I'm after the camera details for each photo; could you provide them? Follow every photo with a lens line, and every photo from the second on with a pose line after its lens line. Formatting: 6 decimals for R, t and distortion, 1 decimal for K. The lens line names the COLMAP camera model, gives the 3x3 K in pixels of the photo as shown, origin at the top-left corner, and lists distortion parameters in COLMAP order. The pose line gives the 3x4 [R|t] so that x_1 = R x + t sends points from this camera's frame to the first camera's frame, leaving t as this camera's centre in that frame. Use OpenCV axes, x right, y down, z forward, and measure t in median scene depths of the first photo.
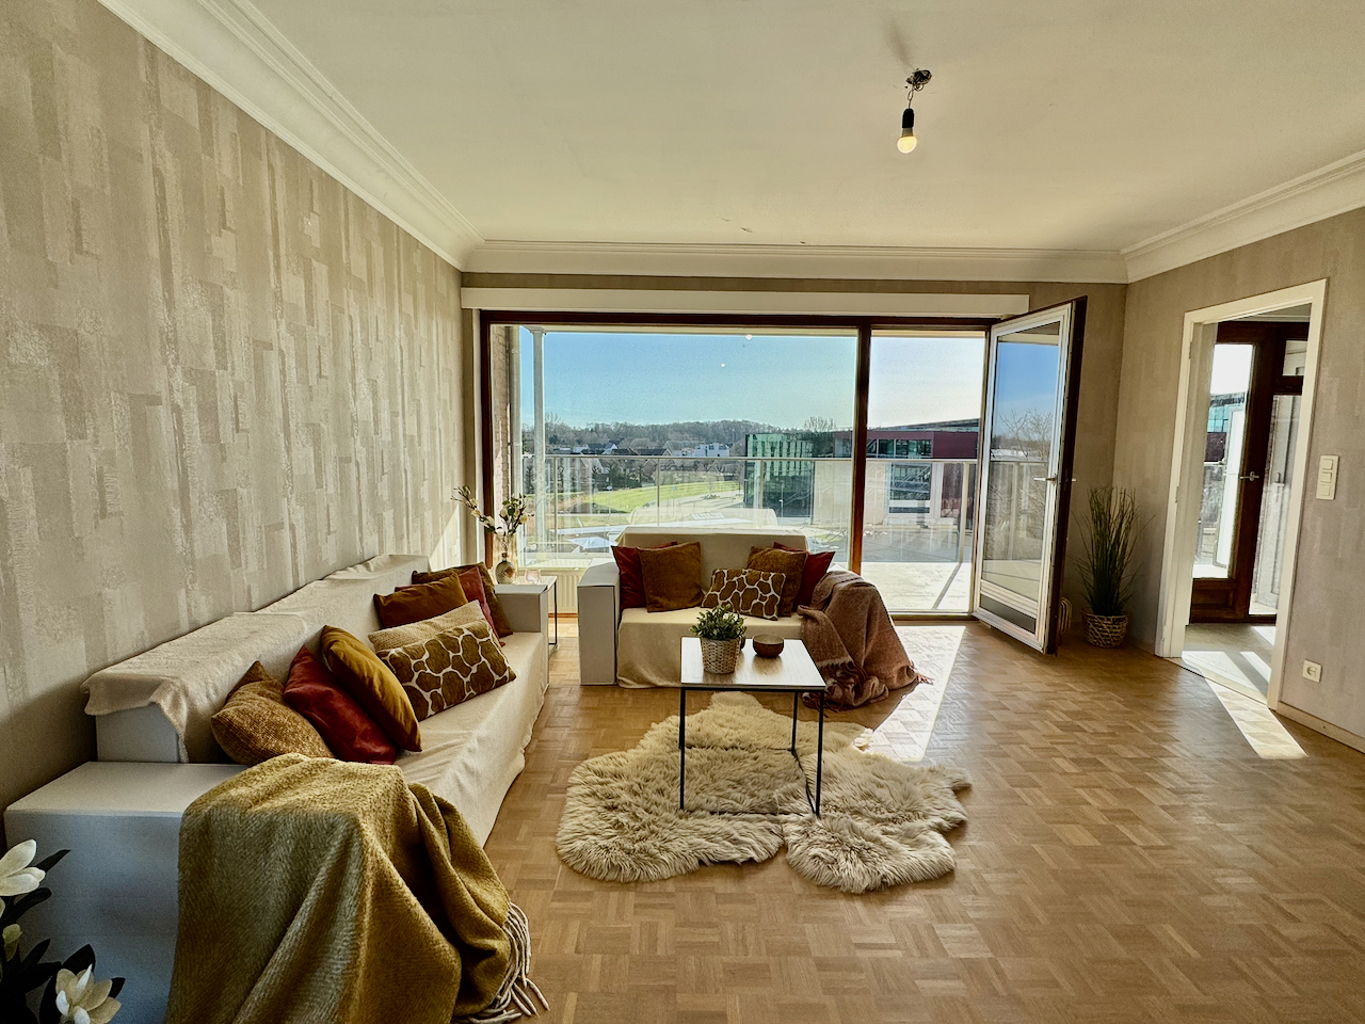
lens RADIAL K [[655.1, 0, 674.6], [0, 655.1, 509.4], [0, 0, 1]] dist [0.000961, 0.001152]
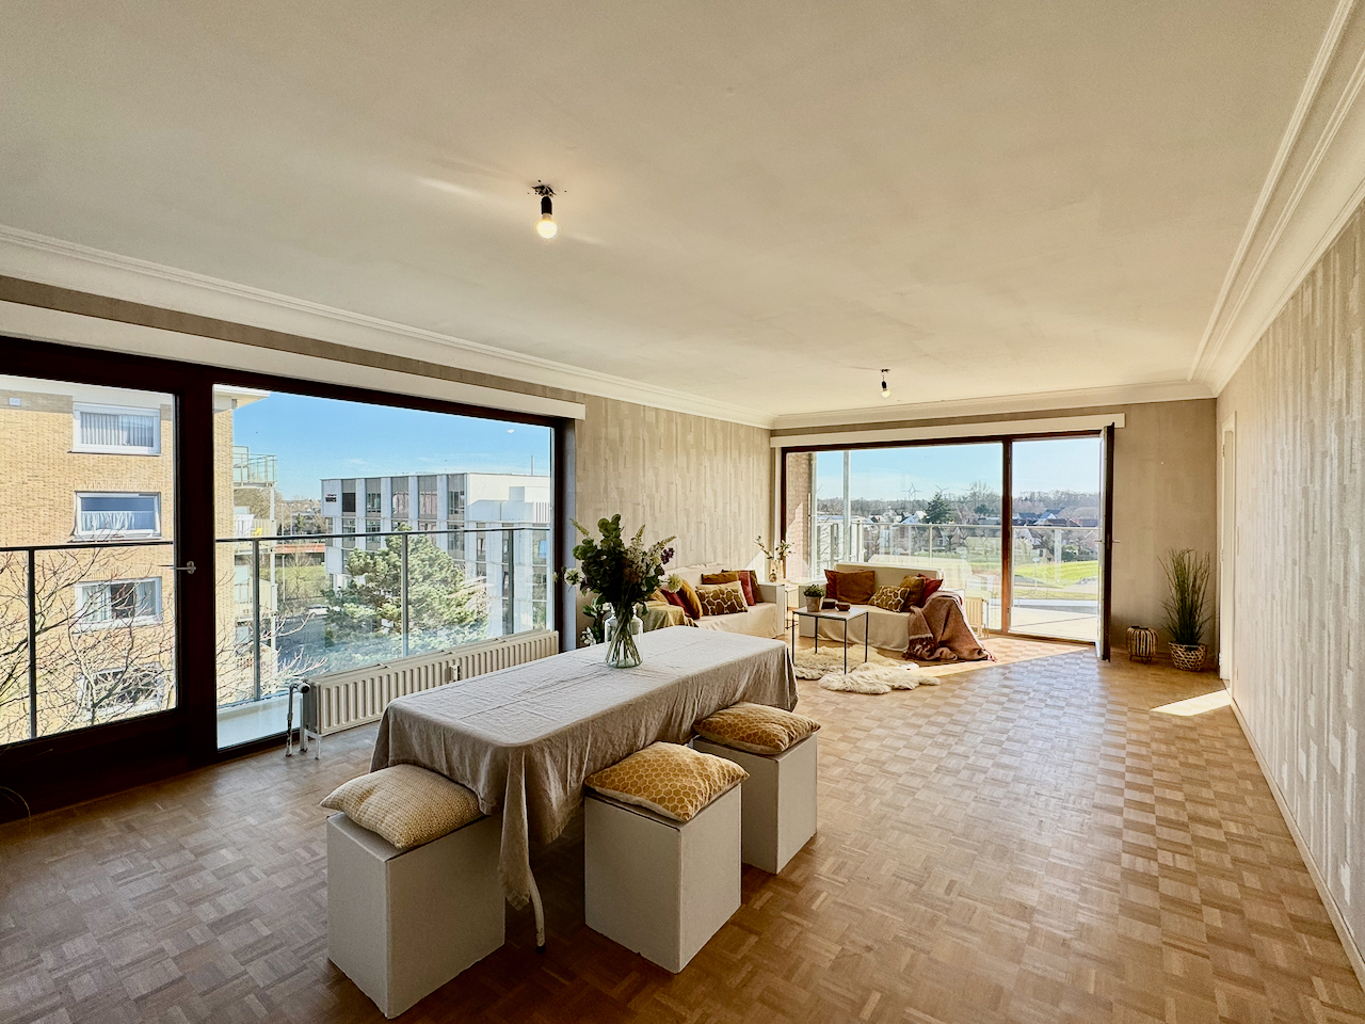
lens RADIAL K [[624.8, 0, 682.5], [0, 624.8, 512.0], [0, 0, 1]] dist [-0.000122, 0.000304]
pose [[0.801947, 0.000409, -0.597394, 0.952903], [-0.060880, 0.994849, -0.081045, 0.090078], [0.594284, 0.101363, 0.797842, -1.041398]]
